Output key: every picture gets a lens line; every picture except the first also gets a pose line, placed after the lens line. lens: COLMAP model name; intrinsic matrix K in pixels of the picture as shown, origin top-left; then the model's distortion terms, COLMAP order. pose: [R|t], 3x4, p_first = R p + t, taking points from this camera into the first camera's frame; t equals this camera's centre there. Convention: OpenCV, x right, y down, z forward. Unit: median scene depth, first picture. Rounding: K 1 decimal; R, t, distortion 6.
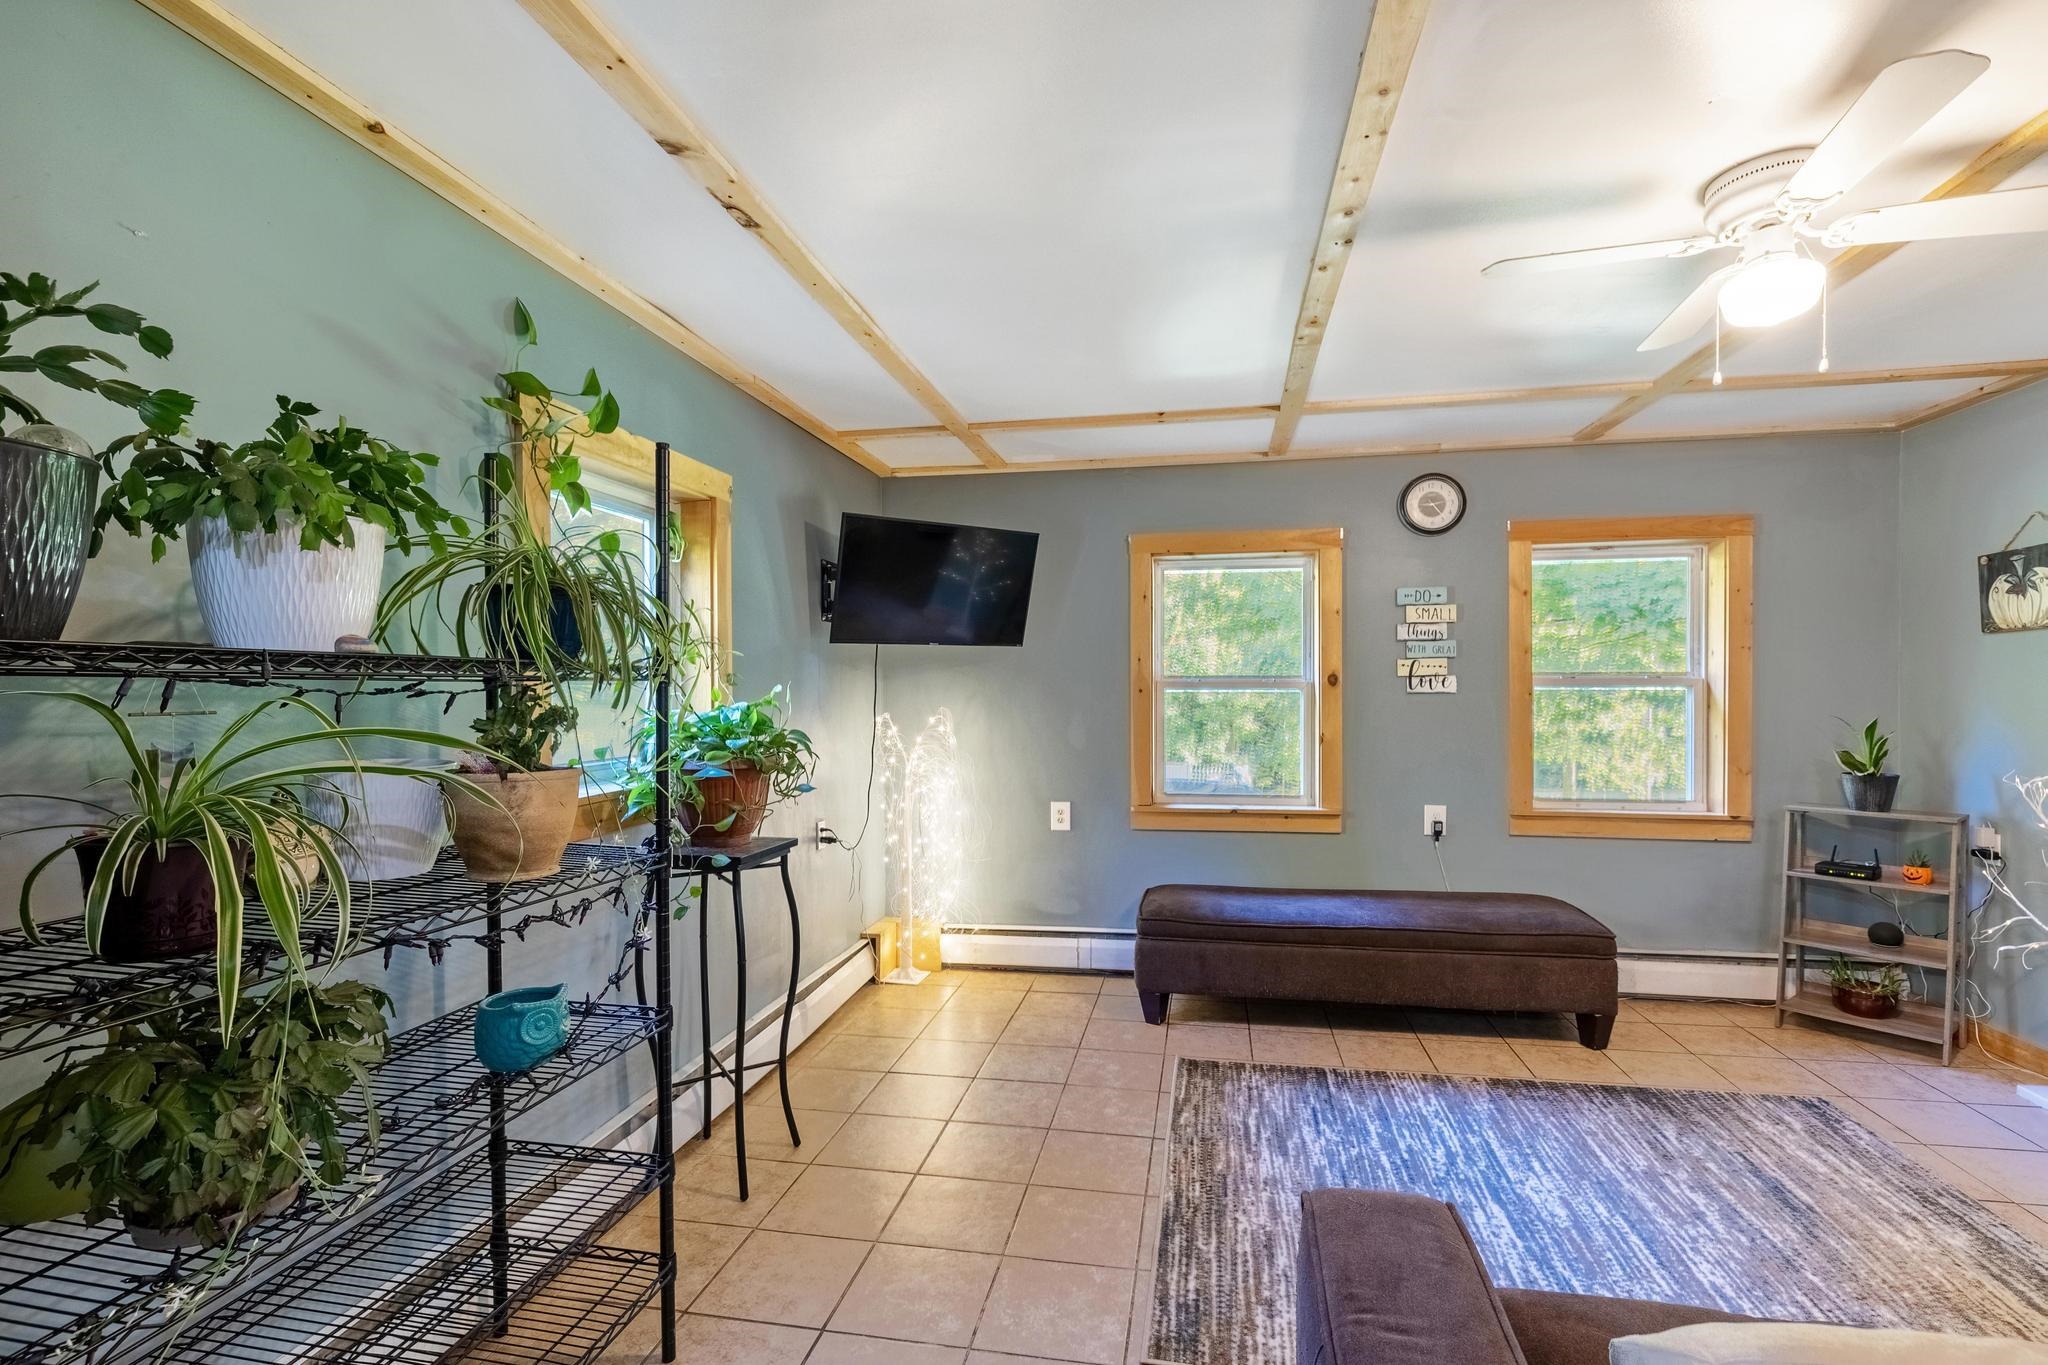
lens RADIAL K [[890.8, 0, 1029.2], [0, 890.8, 693.1], [0, 0, 1]] dist [-0.000770, -0.000174]
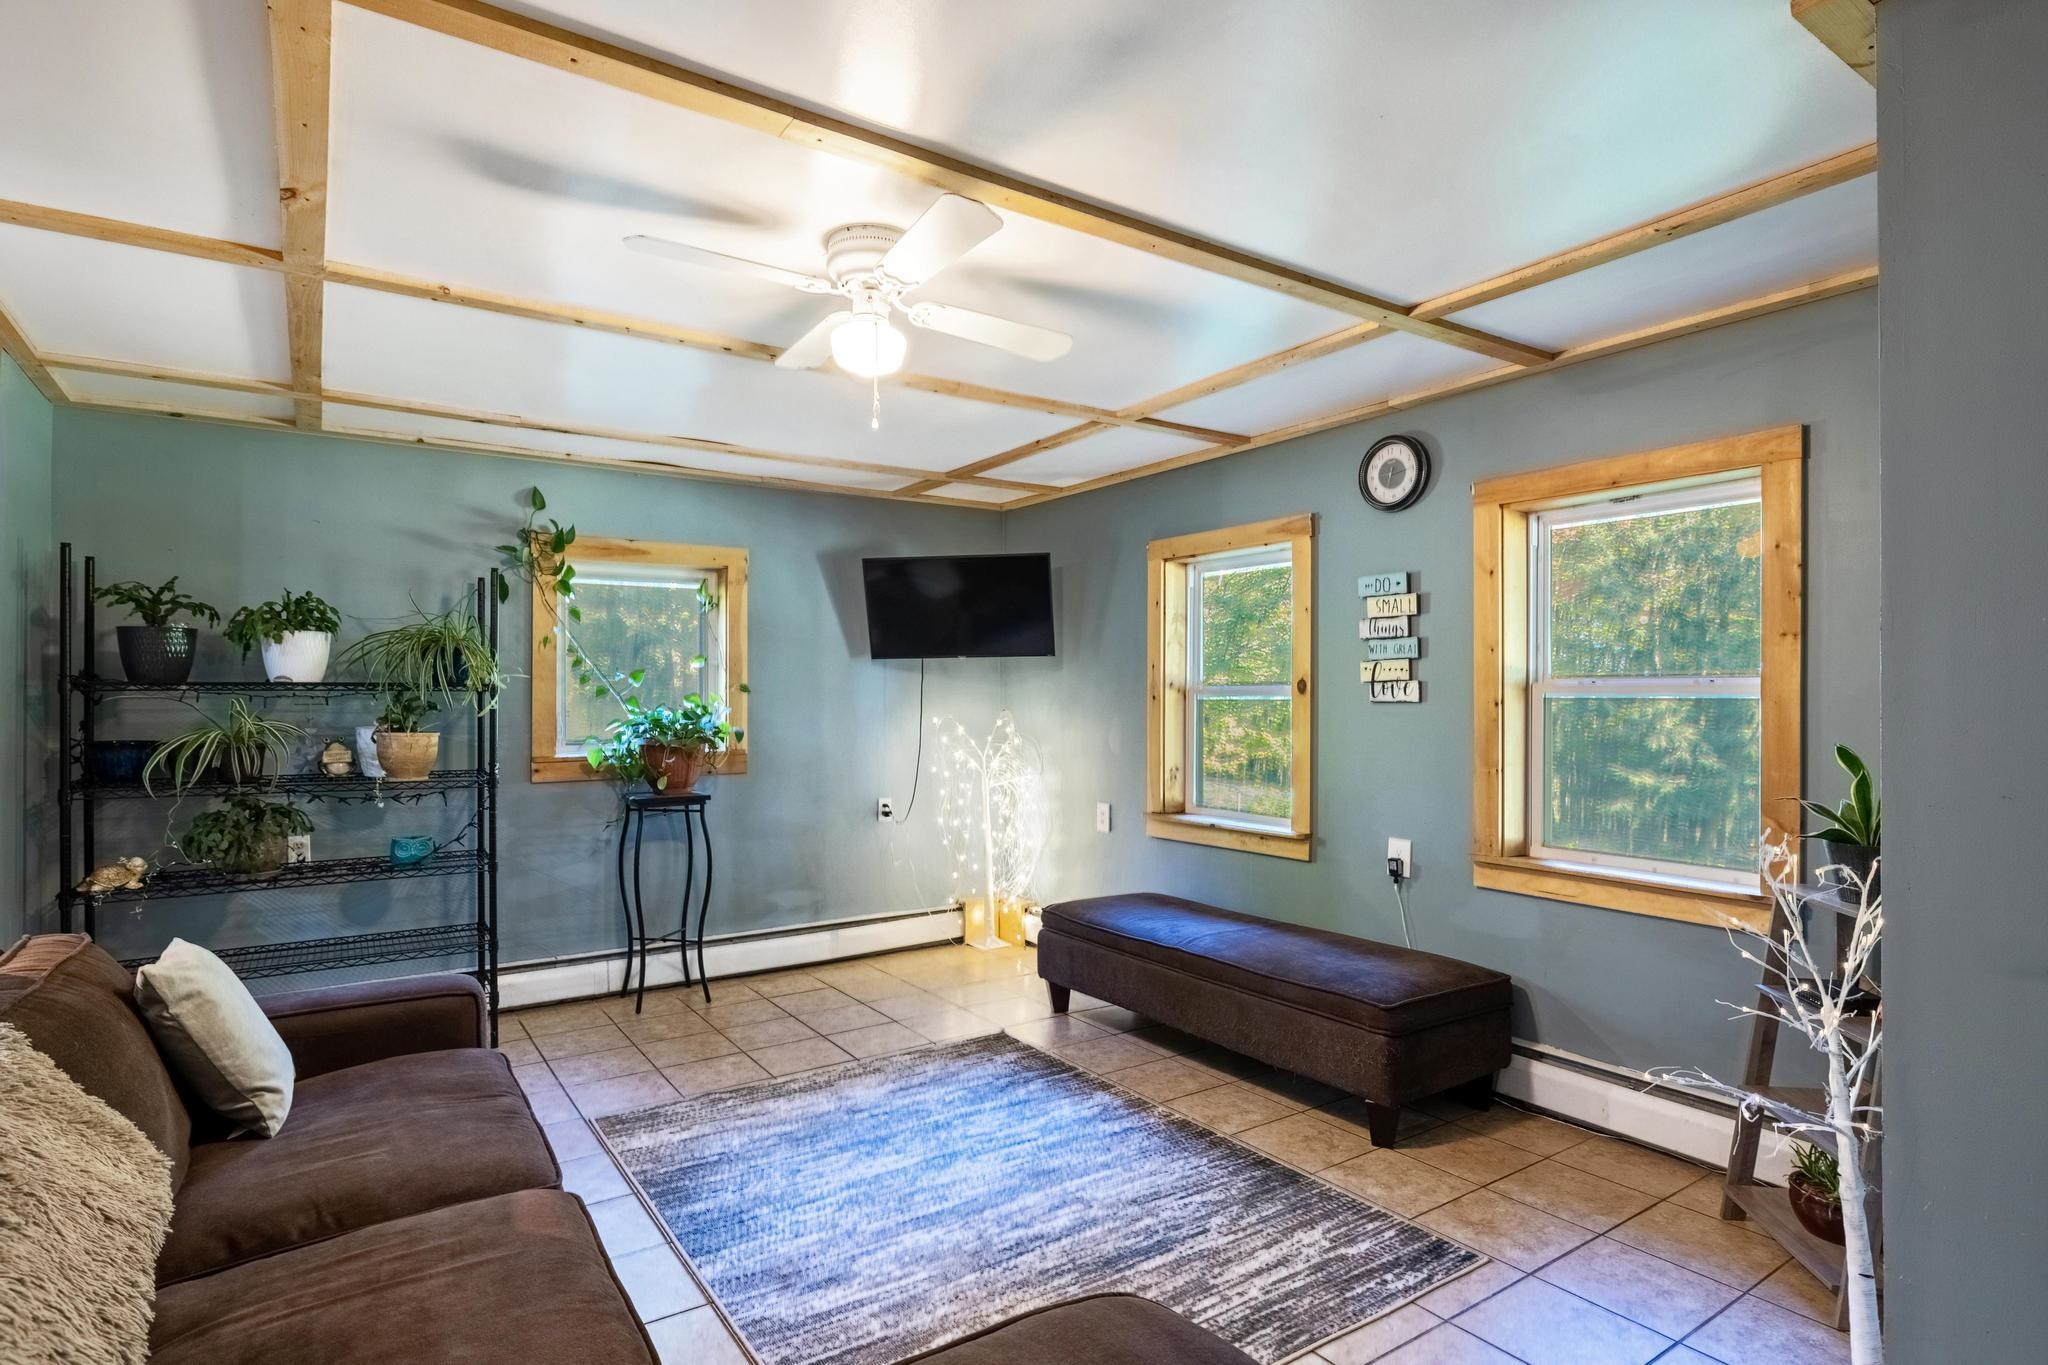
lens RADIAL K [[985.9, 0, 1022.1], [0, 985.9, 686.0], [0, 0, 1]] dist [-0.003928, -0.000052]
pose [[0.728716, -0.002059, -0.684813, 0.962986], [-0.004801, 0.999956, -0.008116, -0.007006], [0.684799, 0.009202, 0.728674, 0.119281]]
